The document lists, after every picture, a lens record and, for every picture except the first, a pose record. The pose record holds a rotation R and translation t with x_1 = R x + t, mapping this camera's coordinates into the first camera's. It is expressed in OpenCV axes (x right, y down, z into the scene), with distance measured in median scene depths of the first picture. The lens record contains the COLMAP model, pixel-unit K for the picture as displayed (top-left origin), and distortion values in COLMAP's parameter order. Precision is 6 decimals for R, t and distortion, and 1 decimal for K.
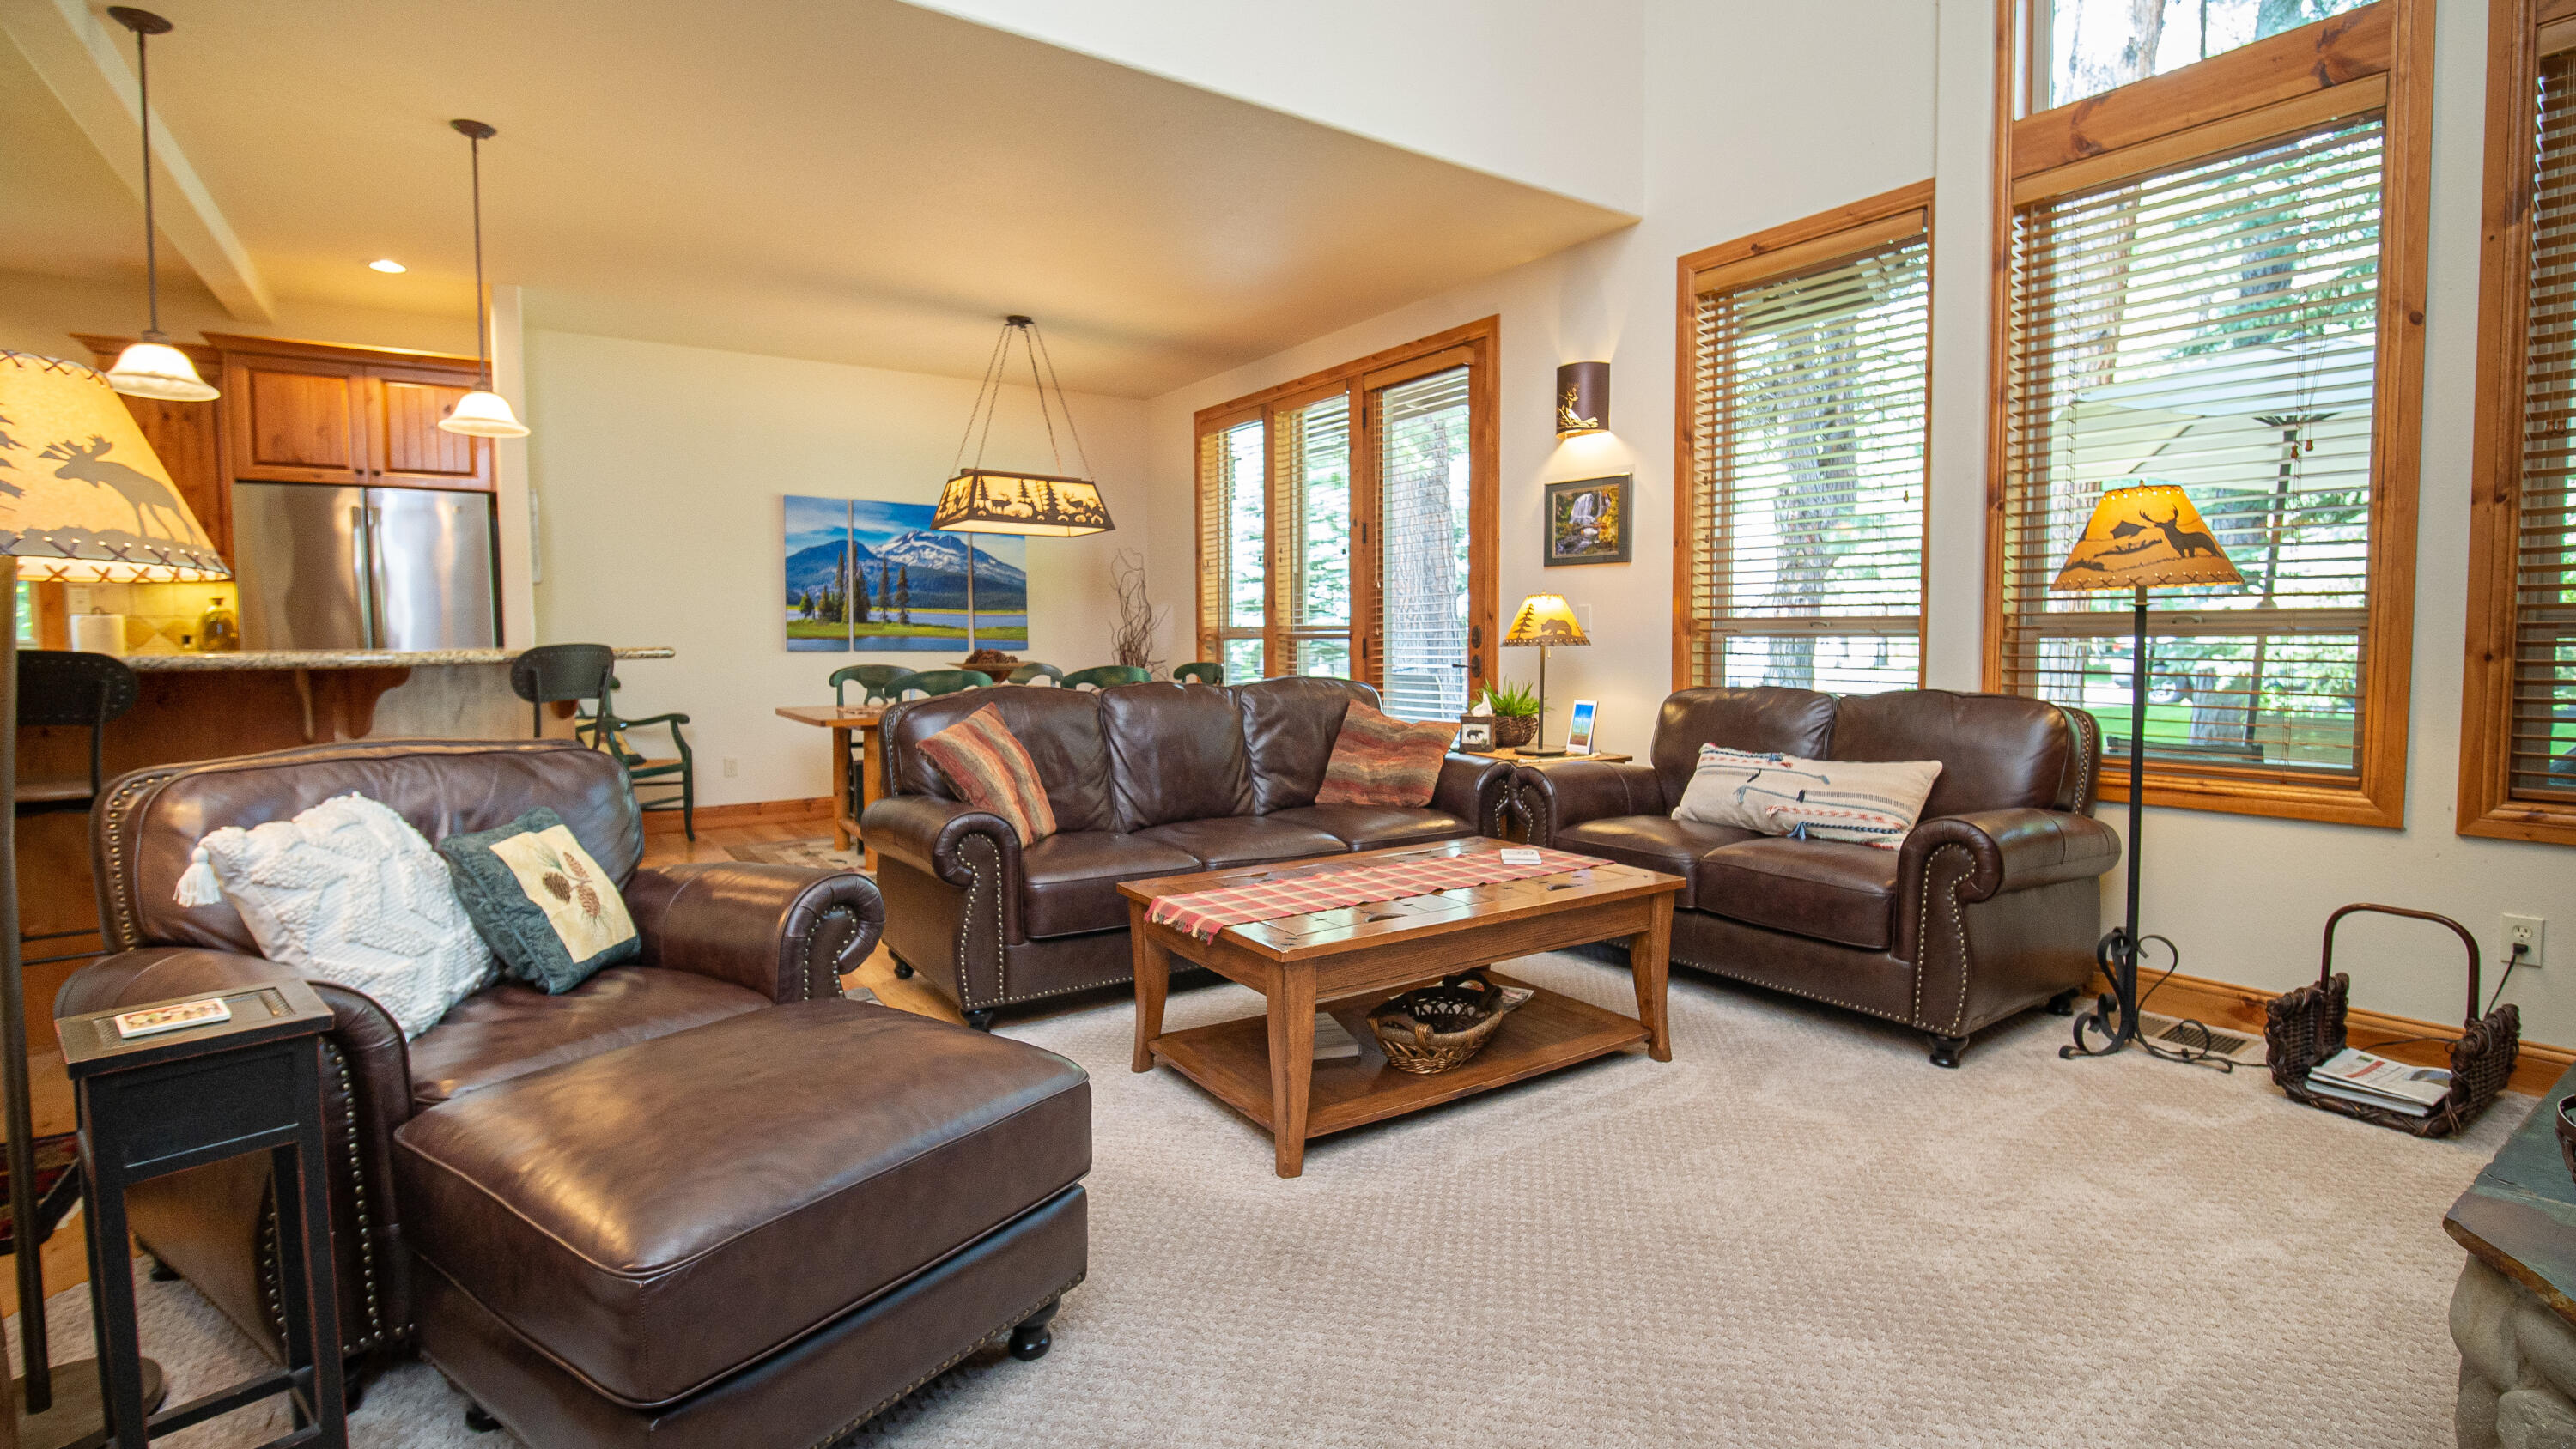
lens RADIAL K [[1171.3, 0, 1290.9], [0, 1171.3, 710.6], [0, 0, 1]] dist [-0.016418, -0.000153]
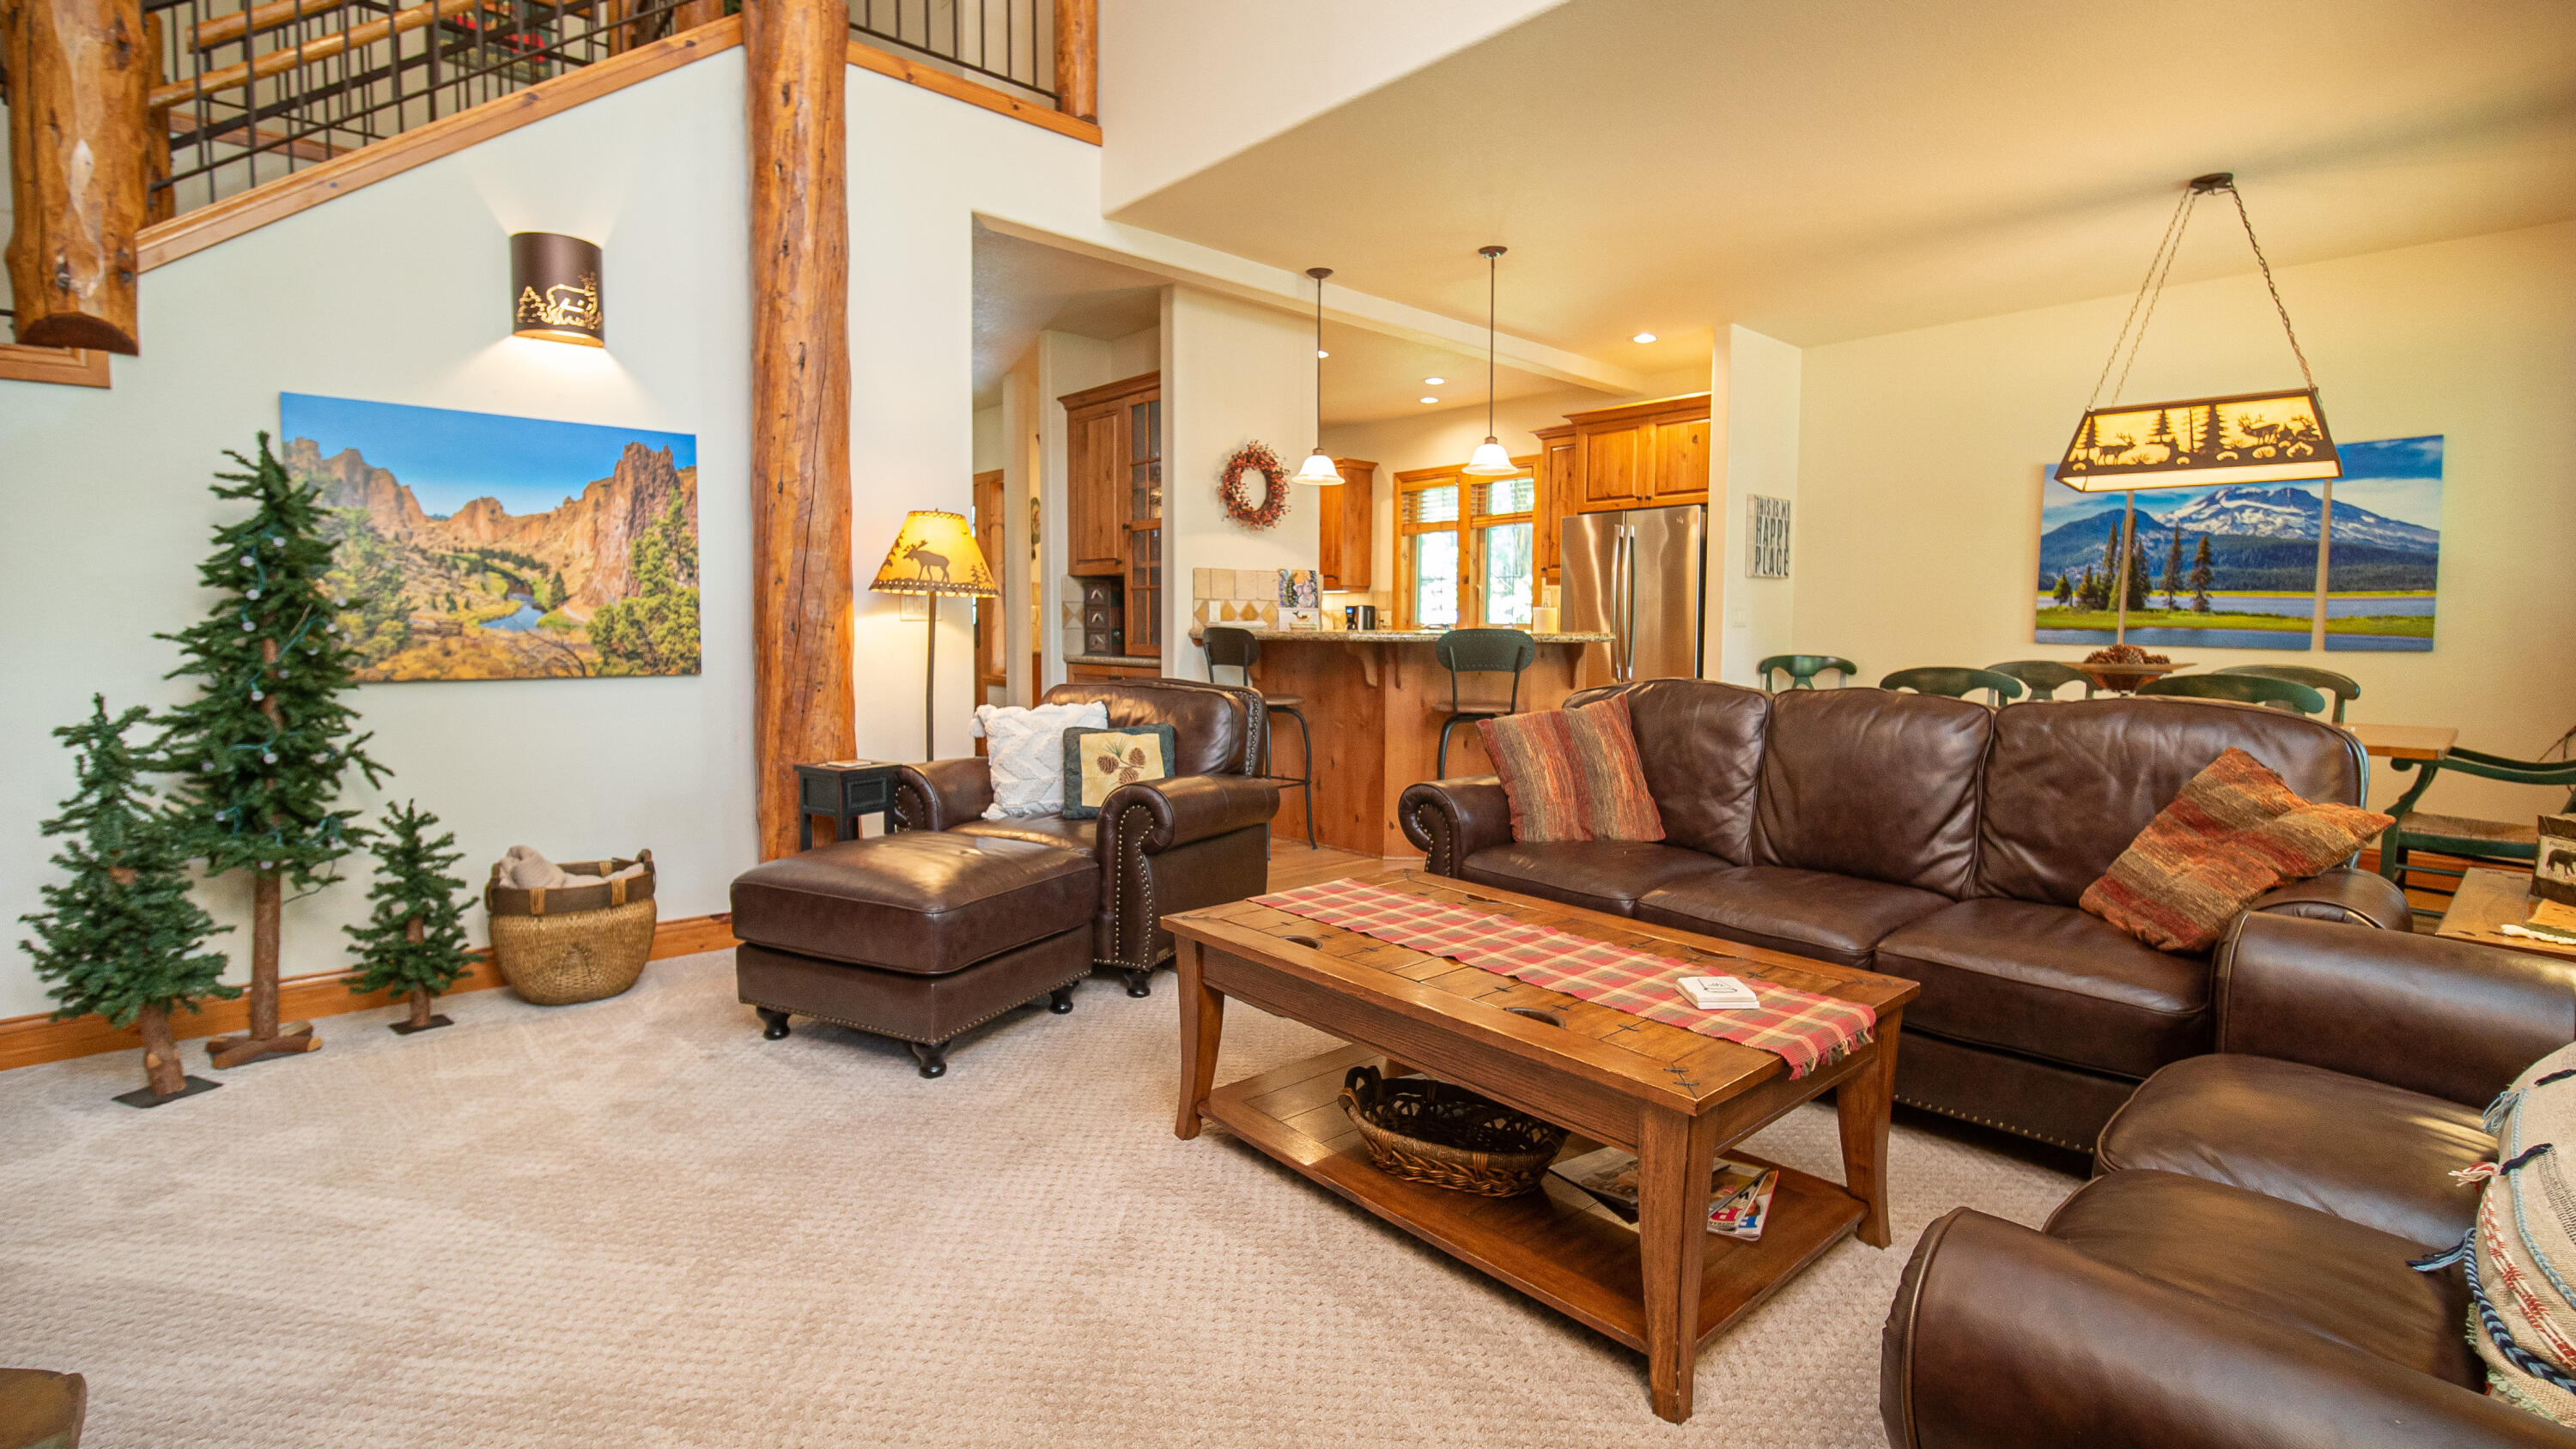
lens RADIAL K [[1155.3, 0, 1279.1], [0, 1155.3, 703.9], [0, 0, 1]] dist [-0.016050, -0.000752]
pose [[0.137555, 0.072937, -0.987805, 0.345147], [-0.068258, 0.995612, 0.064009, -0.021960], [0.988139, 0.058621, 0.141930, 0.318901]]
